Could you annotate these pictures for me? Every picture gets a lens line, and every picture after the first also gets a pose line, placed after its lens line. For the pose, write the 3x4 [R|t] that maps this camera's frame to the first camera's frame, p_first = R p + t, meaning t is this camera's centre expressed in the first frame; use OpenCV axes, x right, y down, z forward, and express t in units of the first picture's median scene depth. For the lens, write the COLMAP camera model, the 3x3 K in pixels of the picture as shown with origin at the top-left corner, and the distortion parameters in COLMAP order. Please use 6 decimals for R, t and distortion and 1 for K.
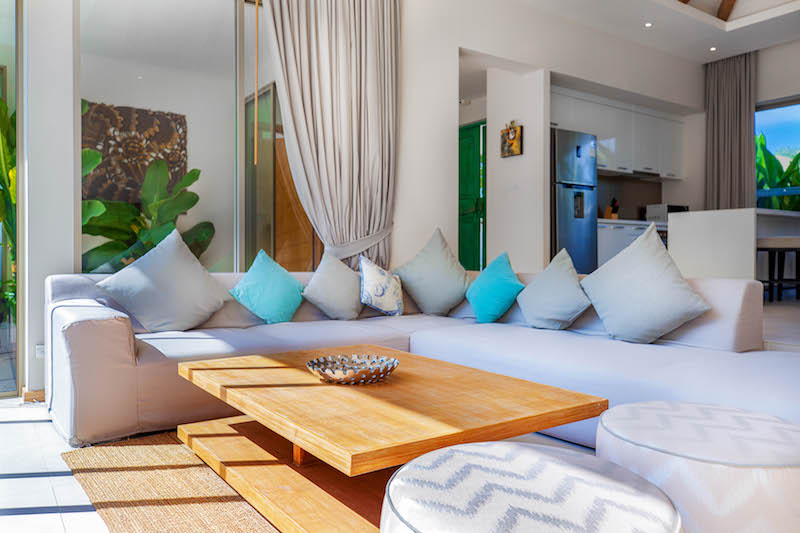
lens RADIAL K [[600.9, 0, 400.0], [0, 600.9, 266.5], [0, 0, 1]] dist [-0.008022, 0.000836]
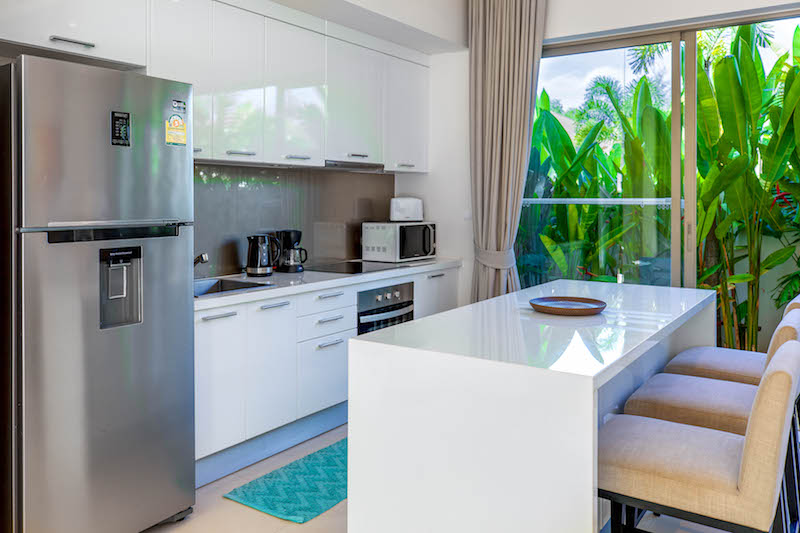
lens RADIAL K [[641.8, 0, 400.0], [0, 641.8, 266.5], [0, 0, 1]] dist [-0.001774, 0.000007]
pose [[0.939203, -0.038886, 0.341155, 0.327508], [0.013773, 0.997033, 0.075729, -0.139815], [-0.343087, -0.066426, 0.936952, 0.612155]]
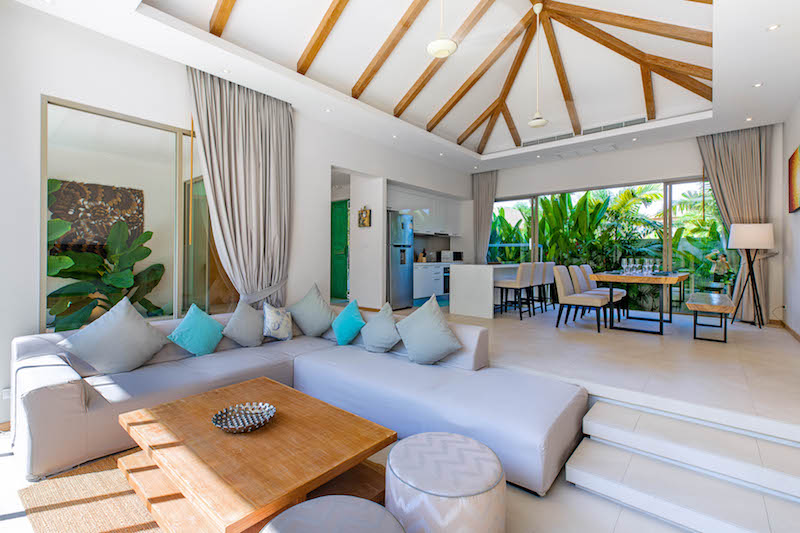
lens RADIAL K [[364.6, 0, 400.3], [0, 364.6, 258.9], [0, 0, 1]] dist [0.000829, -0.000074]
pose [[0.967352, 0.004211, 0.253403, 0.025335], [-0.000801, 0.999908, -0.013560, -0.082141], [-0.253437, 0.012915, 0.967266, -0.012216]]
